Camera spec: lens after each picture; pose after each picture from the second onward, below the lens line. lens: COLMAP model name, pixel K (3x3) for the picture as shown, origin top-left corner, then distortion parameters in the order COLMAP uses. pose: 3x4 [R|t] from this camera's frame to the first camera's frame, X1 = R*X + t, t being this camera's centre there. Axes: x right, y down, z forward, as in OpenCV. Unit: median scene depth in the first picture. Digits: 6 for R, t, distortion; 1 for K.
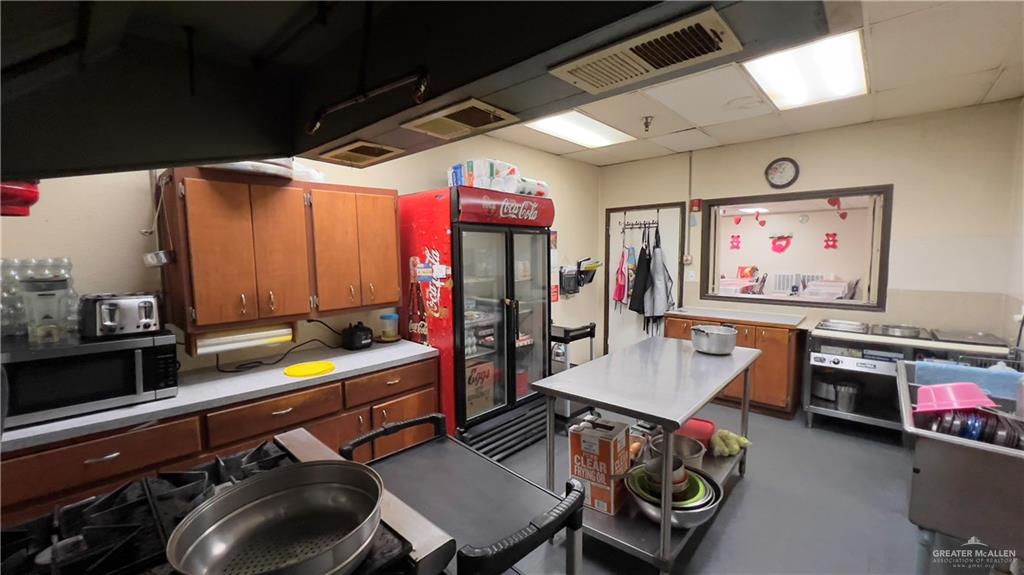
lens RADIAL K [[407.6, 0, 508.0], [0, 407.6, 285.6], [0, 0, 1]] dist [-0.003921, 0.000082]
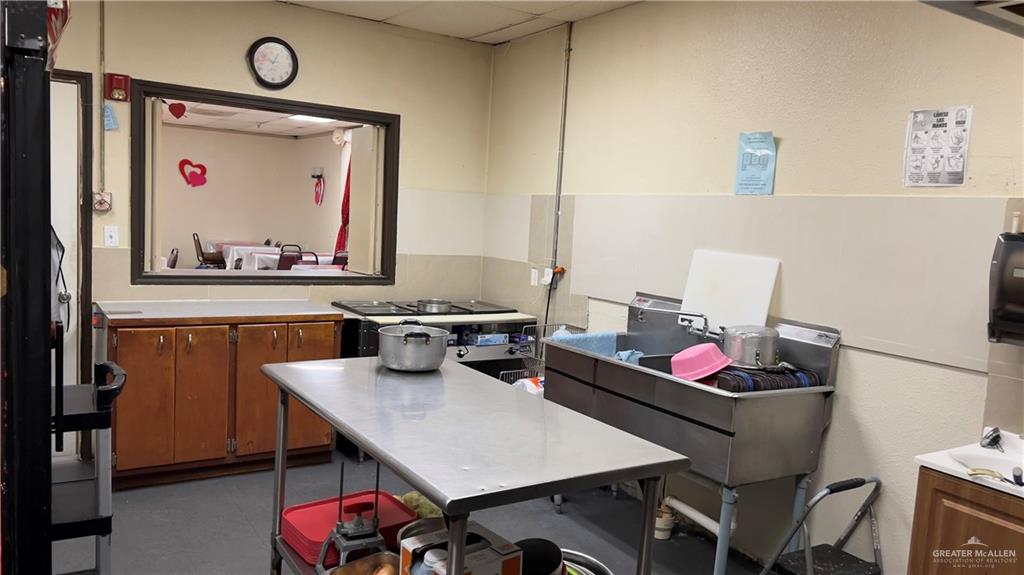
lens RADIAL K [[770.9, 0, 511.4], [0, 770.9, 290.3], [0, 0, 1]] dist [0.073212, -0.090341]
pose [[0.262348, -0.073233, 0.962190, -0.348117], [0.016032, 0.997309, 0.071535, -0.020622], [-0.964840, -0.003341, 0.262816, 0.353856]]
